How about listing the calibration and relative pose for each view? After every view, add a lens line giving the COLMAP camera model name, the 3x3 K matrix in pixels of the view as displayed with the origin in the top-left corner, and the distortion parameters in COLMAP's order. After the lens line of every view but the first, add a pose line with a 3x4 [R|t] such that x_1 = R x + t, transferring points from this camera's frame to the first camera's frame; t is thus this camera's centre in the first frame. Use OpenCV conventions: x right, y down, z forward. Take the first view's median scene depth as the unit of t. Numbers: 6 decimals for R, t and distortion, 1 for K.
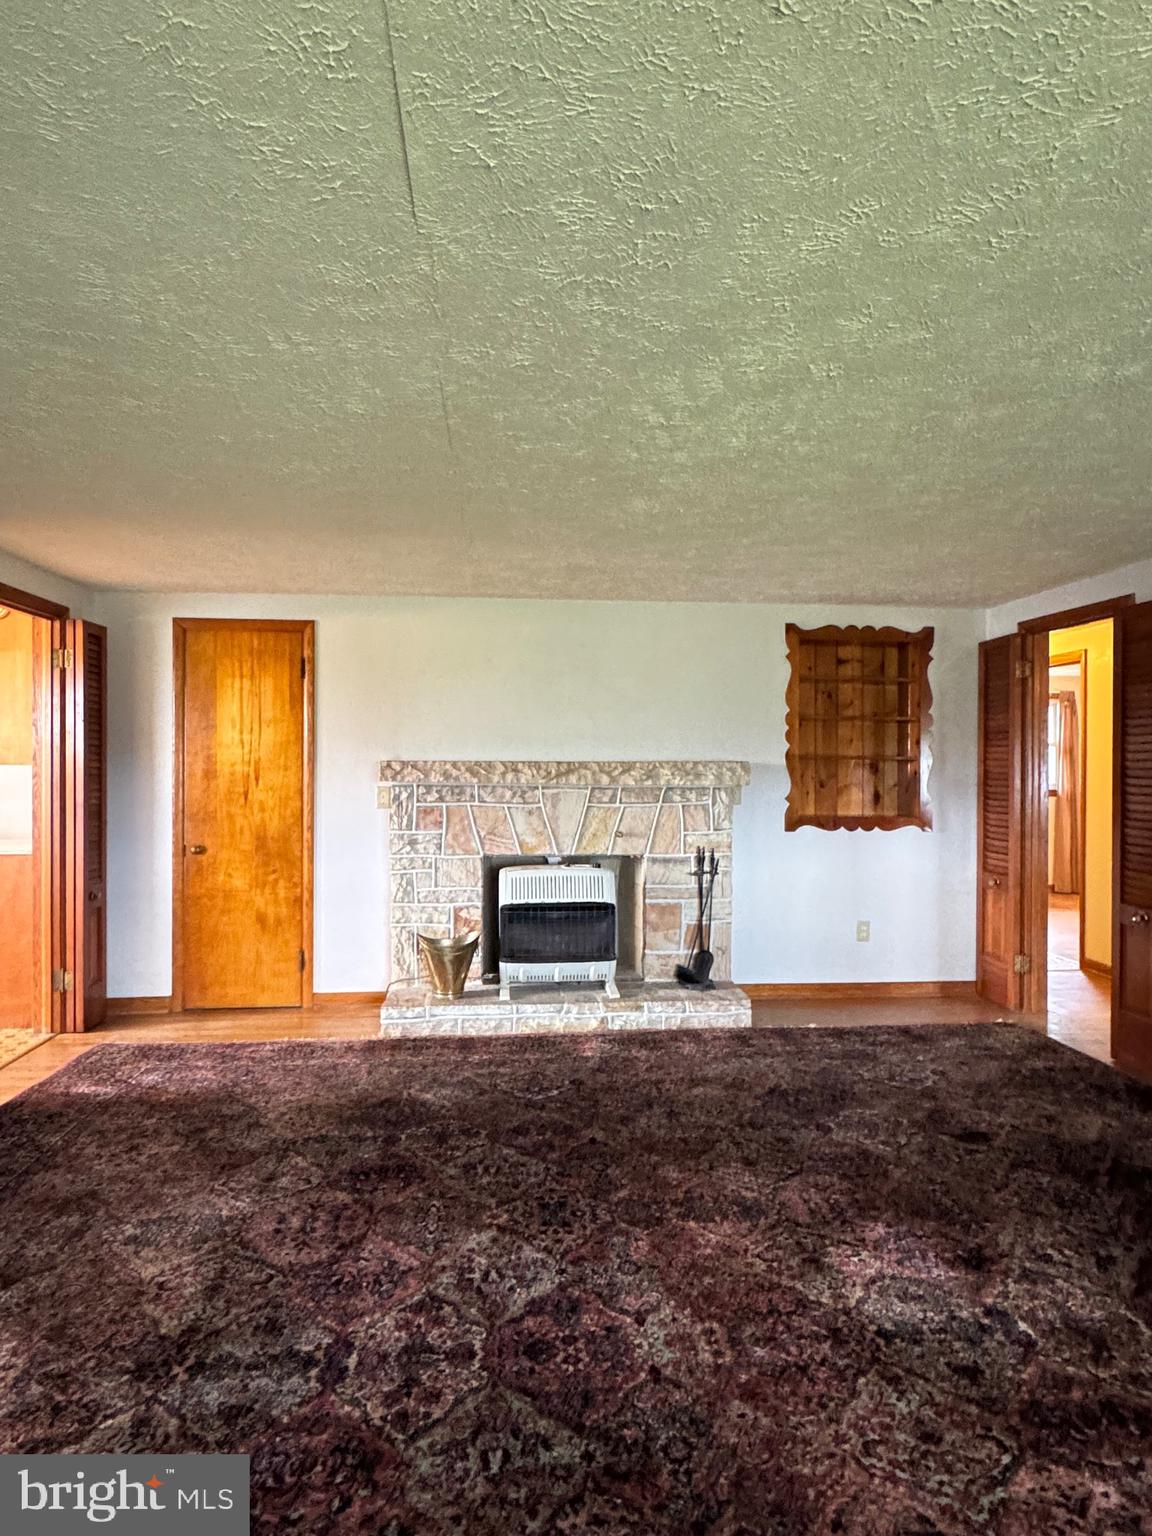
lens RADIAL K [[896.1, 0, 573.4], [0, 896.1, 770.3], [0, 0, 1]] dist [-0.003715, 0.000267]
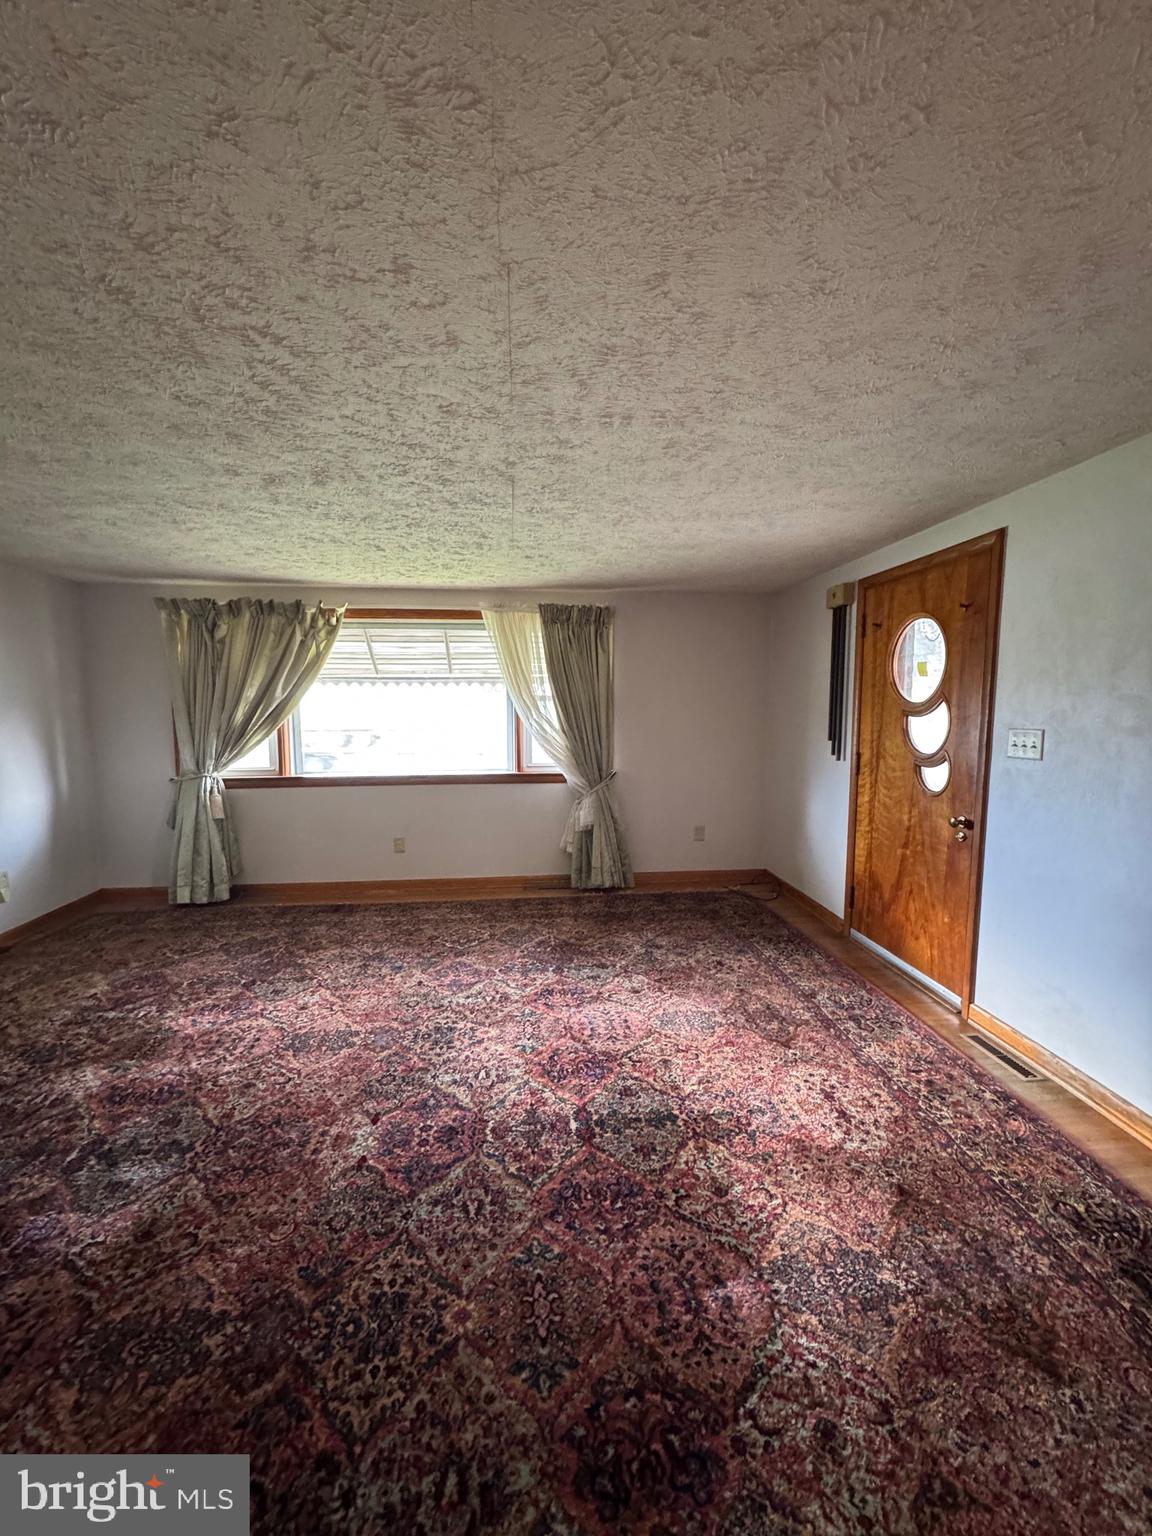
lens RADIAL K [[610.5, 0, 574.6], [0, 610.5, 768.1], [0, 0, 1]] dist [-0.002415, 0.000306]
pose [[-0.999947, -0.000832, -0.010246, -0.211944], [-0.001923, 0.994258, 0.106993, -0.039522], [0.010098, 0.107007, -0.994207, 1.738459]]
